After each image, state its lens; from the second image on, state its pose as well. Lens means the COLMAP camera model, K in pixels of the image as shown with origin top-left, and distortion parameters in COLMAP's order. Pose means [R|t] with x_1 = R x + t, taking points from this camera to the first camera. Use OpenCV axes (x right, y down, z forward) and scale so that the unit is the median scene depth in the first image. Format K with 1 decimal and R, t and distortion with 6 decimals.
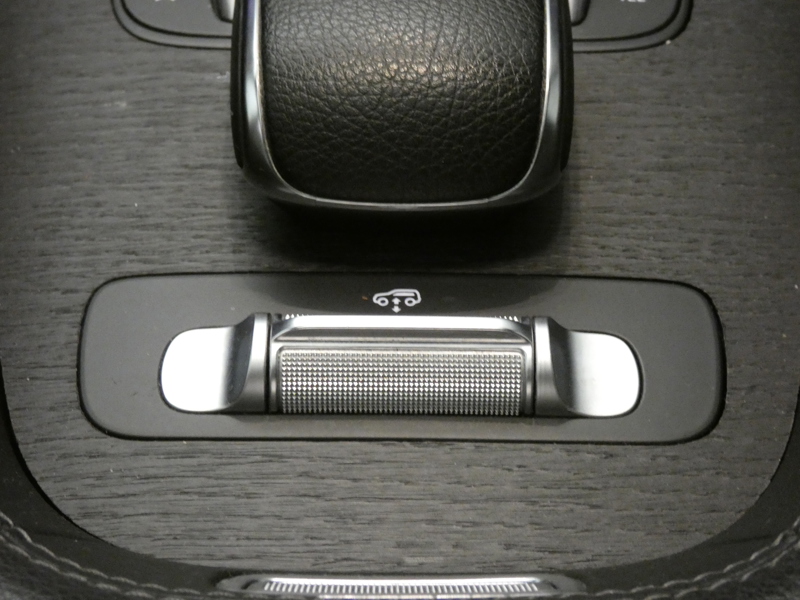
lens RADIAL K [[1659.7, 0, 397.5], [0, 1659.7, 298.9], [0, 0, 1]] dist [0.034940, 0.000000]
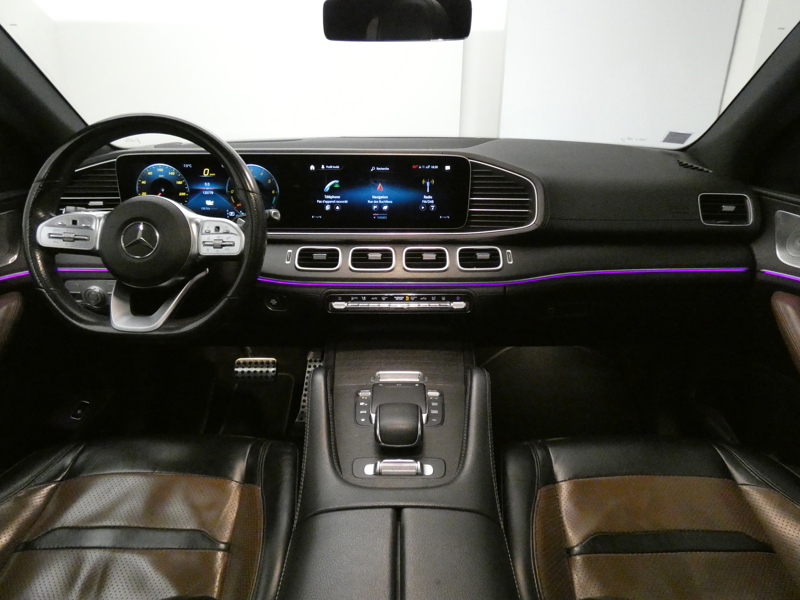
lens RADIAL K [[474.2, 0, 399.0], [0, 474.2, 298.9], [0, 0, 1]] dist [0.008326, -0.002104]
pose [[0.999972, -0.006336, -0.003857, 0.014001], [0.003652, 0.873142, -0.487451, 0.344526], [0.006457, 0.487424, 0.873142, -0.958614]]
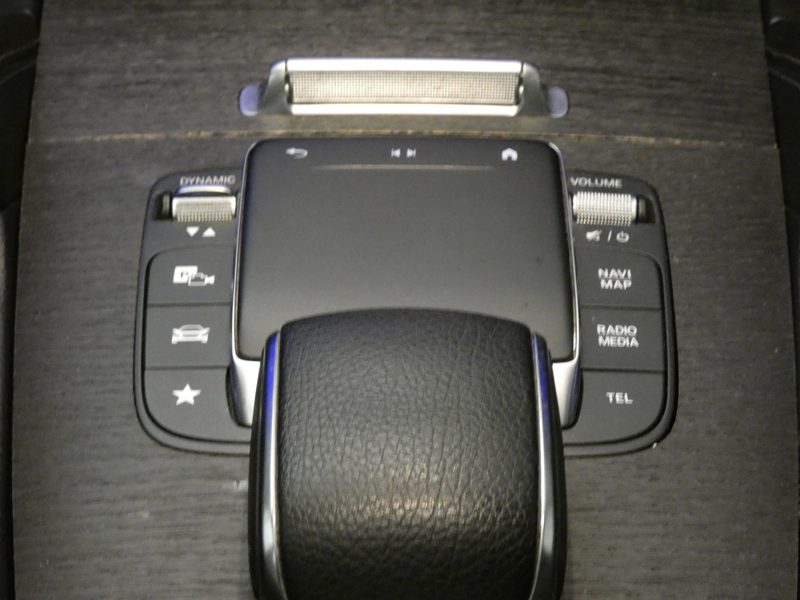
lens RADIAL K [[1659.7, 0, 401.1], [0, 1659.7, 300.8], [0, 0, 1]] dist [0.034940, 0.000000]
pose [[0.999994, 0.000390, 0.003515, -0.004857], [0.000059, 0.991898, -0.127035, -0.122033], [-0.003536, 0.127035, 0.991892, -0.080038]]
